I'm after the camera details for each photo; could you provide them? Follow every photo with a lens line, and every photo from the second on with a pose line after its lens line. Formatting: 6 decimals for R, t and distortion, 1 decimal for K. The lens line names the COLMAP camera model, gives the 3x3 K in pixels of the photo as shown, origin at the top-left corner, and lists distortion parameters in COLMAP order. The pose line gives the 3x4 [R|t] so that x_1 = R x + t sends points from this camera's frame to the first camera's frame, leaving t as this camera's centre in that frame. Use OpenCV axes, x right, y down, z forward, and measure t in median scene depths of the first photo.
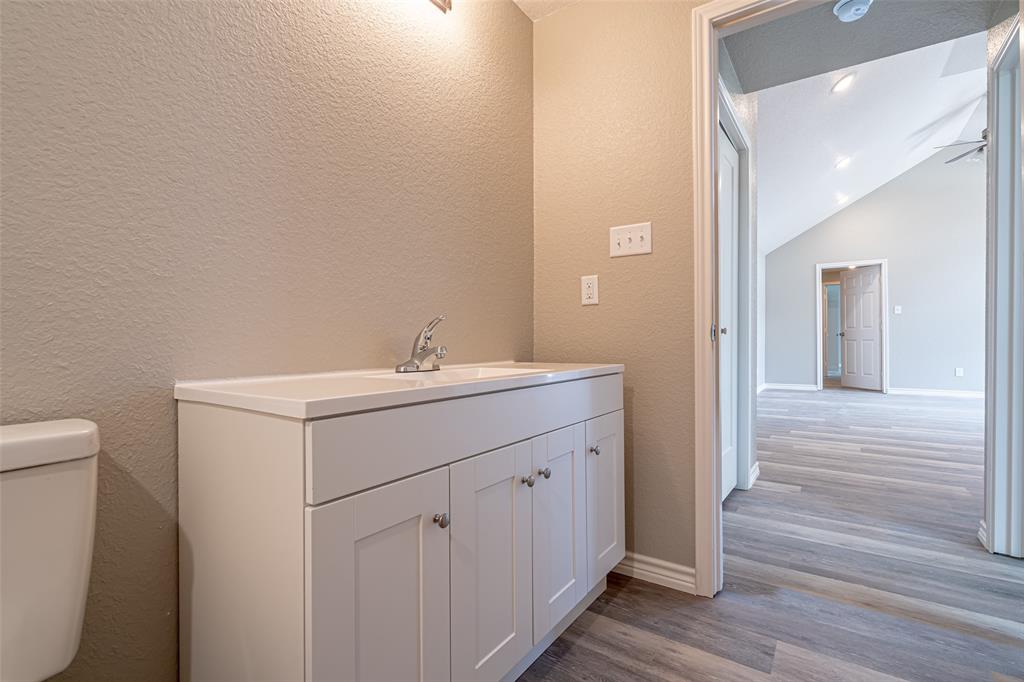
lens RADIAL K [[469.1, 0, 502.2], [0, 469.1, 335.7], [0, 0, 1]] dist [-0.004460, 0.001168]
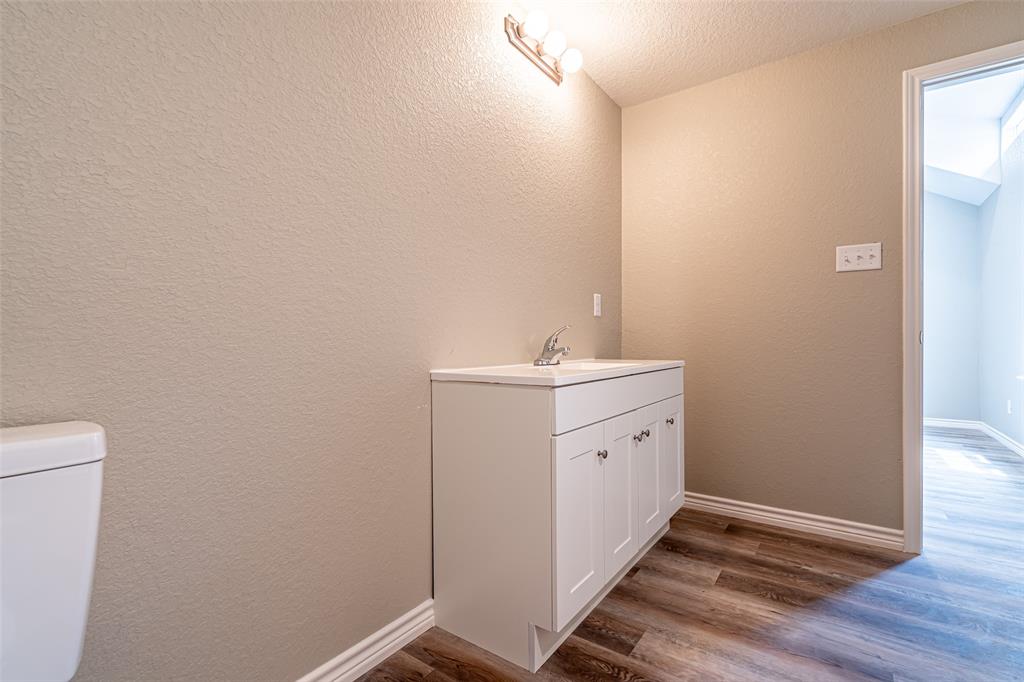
lens RADIAL K [[469.1, 0, 514.1], [0, 469.1, 339.0], [0, 0, 1]] dist [-0.004460, 0.001168]
pose [[0.999941, -0.002392, 0.010579, -0.255581], [0.002380, 0.999997, 0.001137, -0.002604], [-0.010581, -0.001112, 0.999943, -0.349418]]
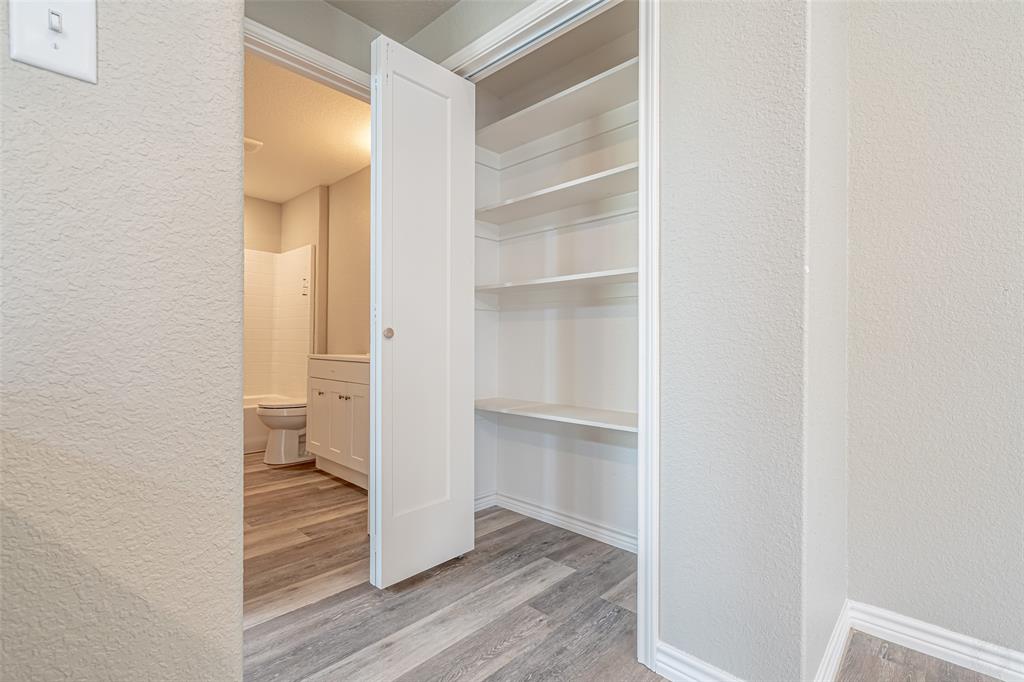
lens RADIAL K [[469.1, 0, 513.0], [0, 469.1, 341.2], [0, 0, 1]] dist [-0.004460, 0.001168]
pose [[-0.138230, -0.010443, -0.990345, 1.781941], [-0.007858, 0.999924, -0.009447, 0.017732], [0.990369, 0.006476, -0.138302, 1.644257]]
